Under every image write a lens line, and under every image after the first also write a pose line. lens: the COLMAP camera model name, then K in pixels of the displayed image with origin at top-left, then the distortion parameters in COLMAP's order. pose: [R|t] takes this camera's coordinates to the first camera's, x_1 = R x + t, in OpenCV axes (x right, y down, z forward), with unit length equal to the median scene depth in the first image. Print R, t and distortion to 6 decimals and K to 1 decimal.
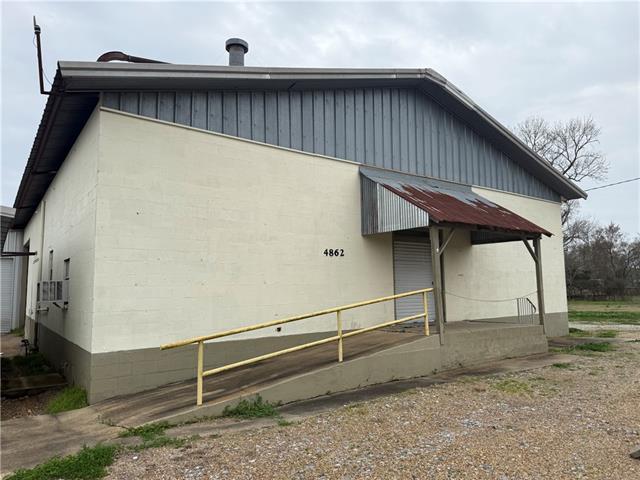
lens RADIAL K [[445.7, 0, 320.0], [0, 445.7, 240.0], [0, 0, 1]] dist [0.089948, -0.129257]
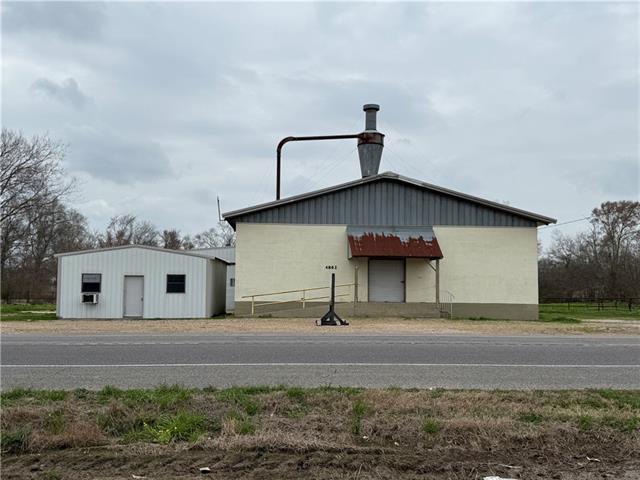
lens RADIAL K [[773.0, 0, 320.0], [0, 773.0, 240.0], [0, 0, 1]] dist [0.182325, -0.000460]
pose [[0.843958, -0.036953, -0.535134, 1.978860], [0.038464, 0.999225, -0.008339, -0.075265], [0.535028, -0.013545, 0.844726, -2.214256]]
